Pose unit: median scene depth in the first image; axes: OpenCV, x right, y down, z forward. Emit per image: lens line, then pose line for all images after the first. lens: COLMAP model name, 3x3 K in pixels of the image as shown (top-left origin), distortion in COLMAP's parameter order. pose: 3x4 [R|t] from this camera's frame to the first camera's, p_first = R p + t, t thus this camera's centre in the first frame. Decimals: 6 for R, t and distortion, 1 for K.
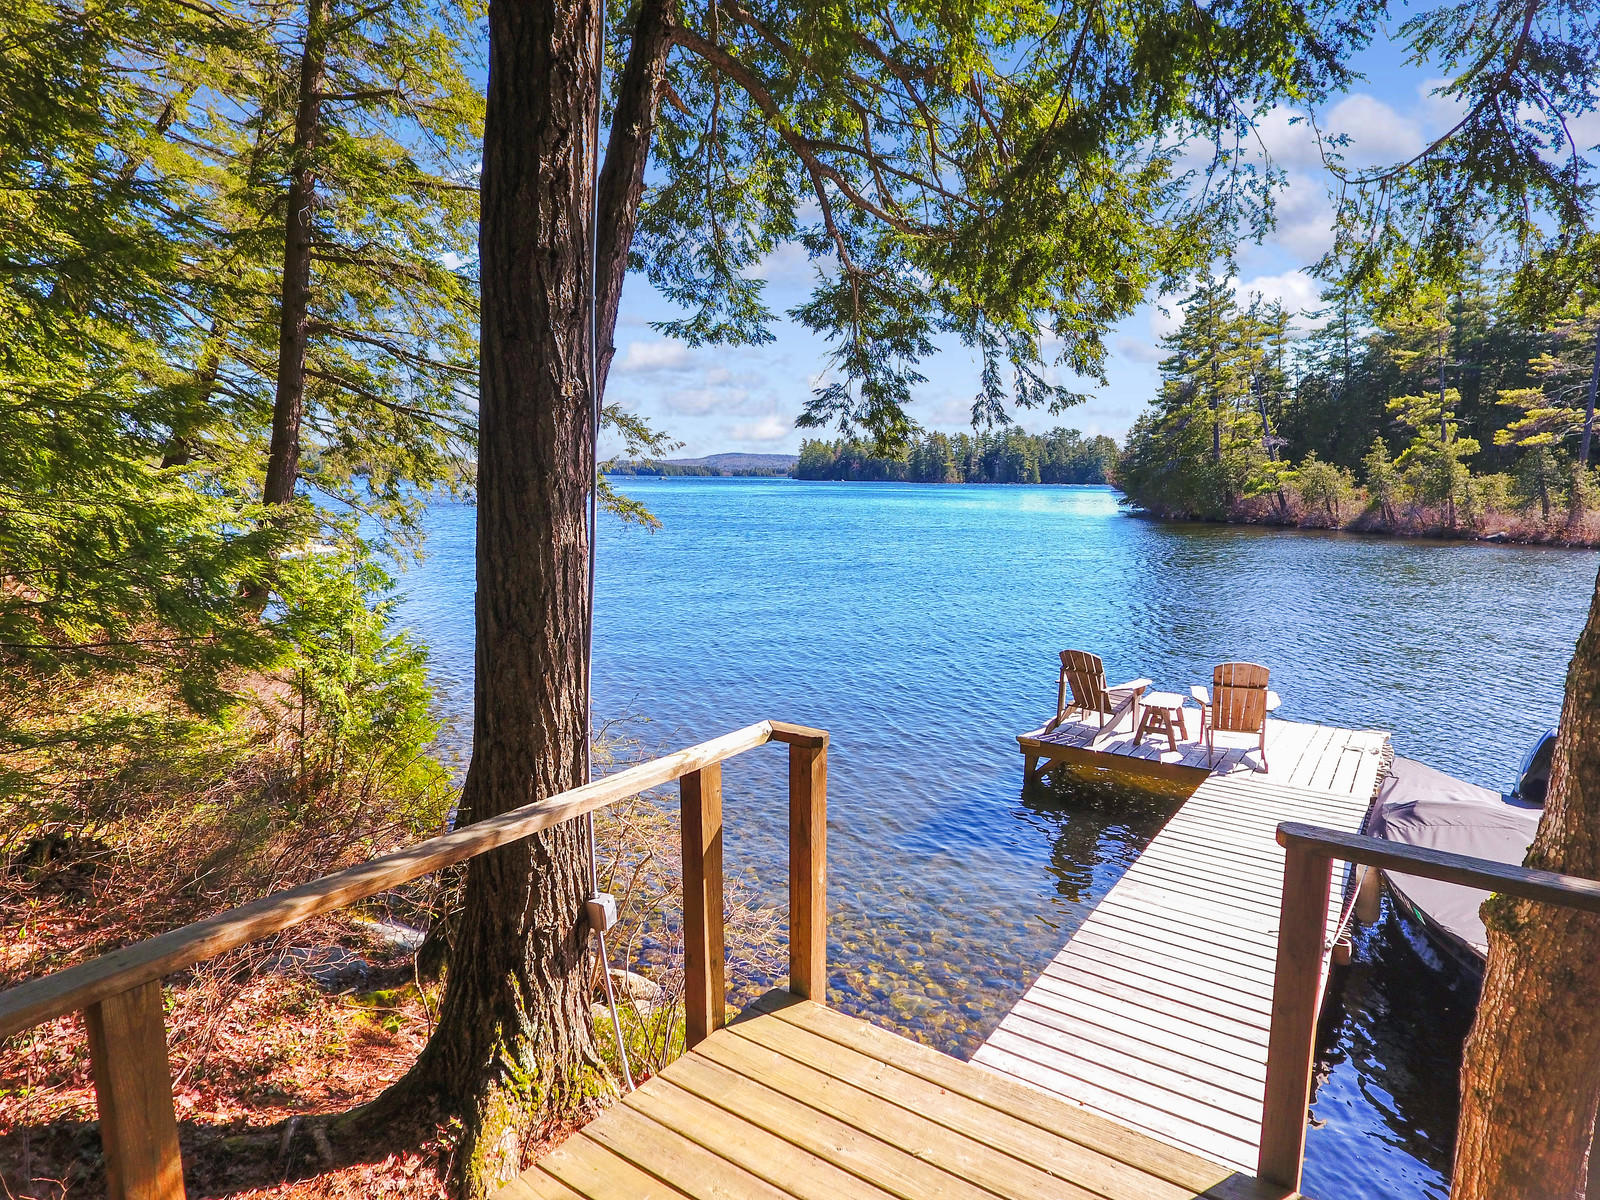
lens RADIAL K [[934.8, 0, 796.3], [0, 934.8, 596.3], [0, 0, 1]] dist [0.009257, 0.001100]
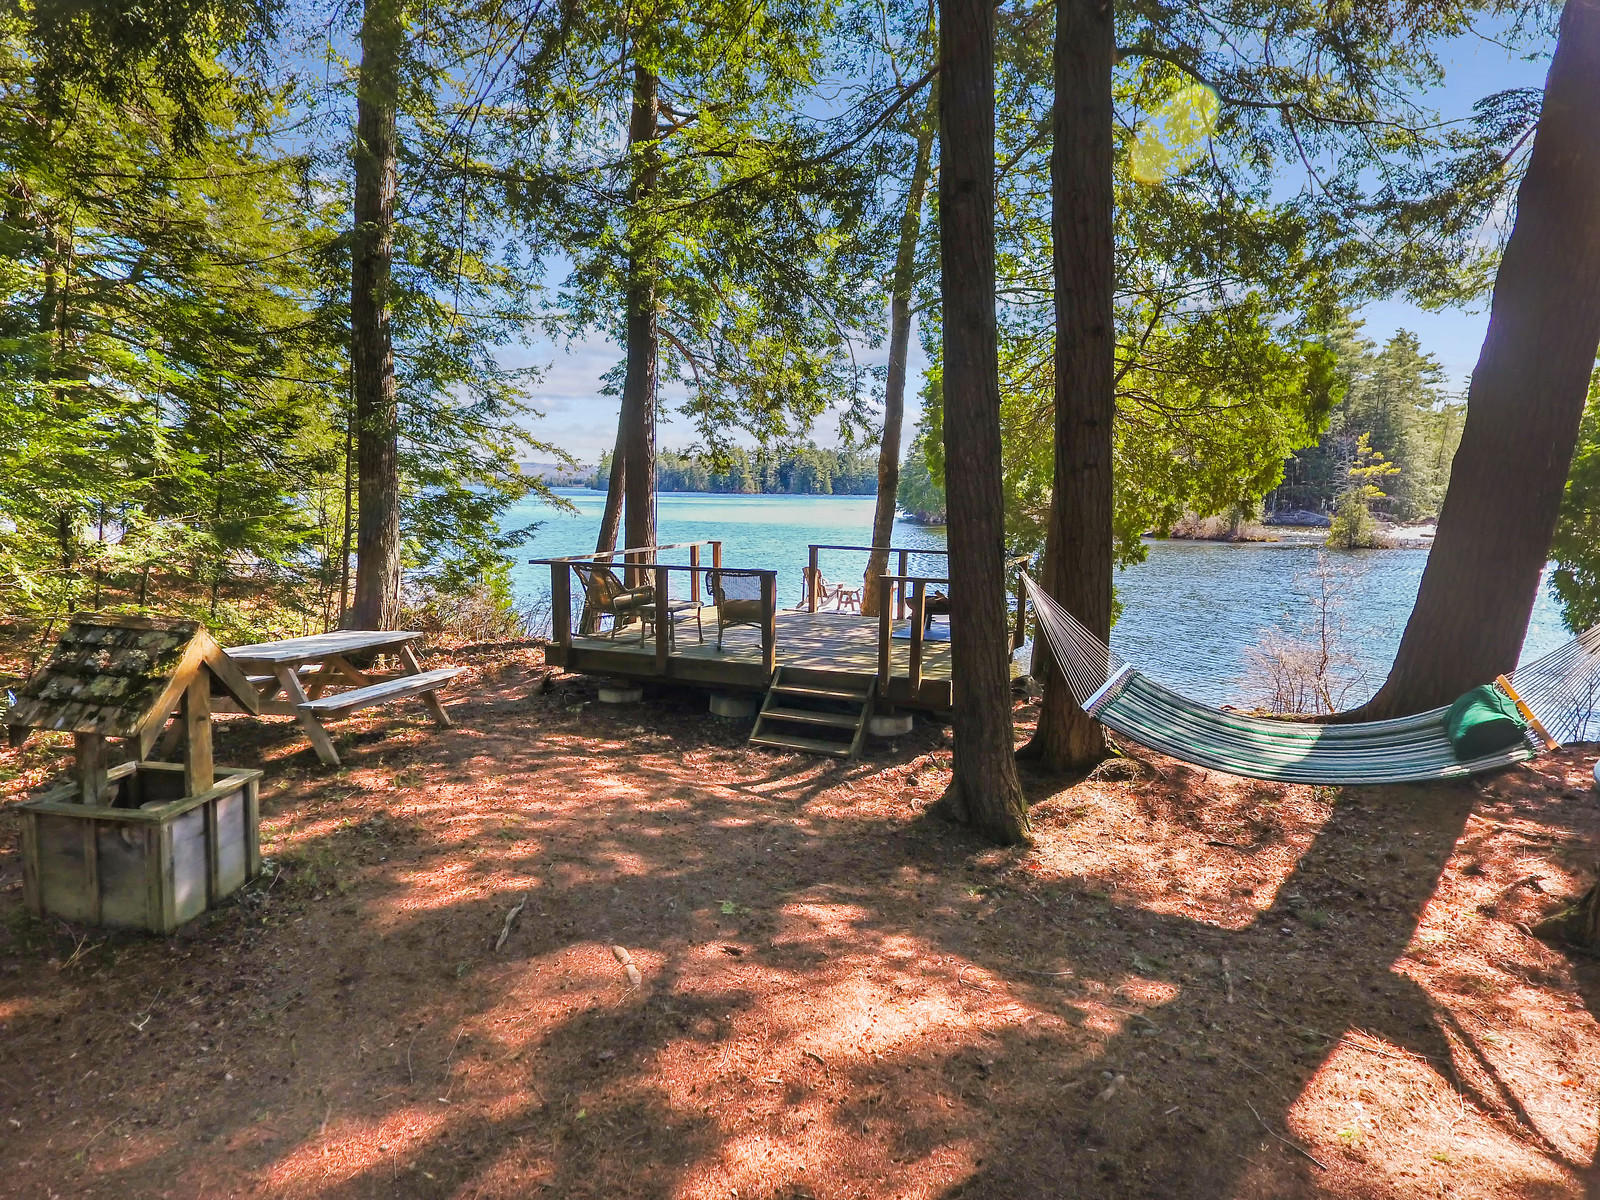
lens RADIAL K [[934.8, 0, 795.7], [0, 934.8, 601.3], [0, 0, 1]] dist [0.009257, 0.001100]
pose [[0.977420, -0.021621, 0.210195, -0.198125], [0.022946, 0.999729, -0.003867, 0.164153], [-0.210054, 0.008602, 0.977652, -1.194142]]
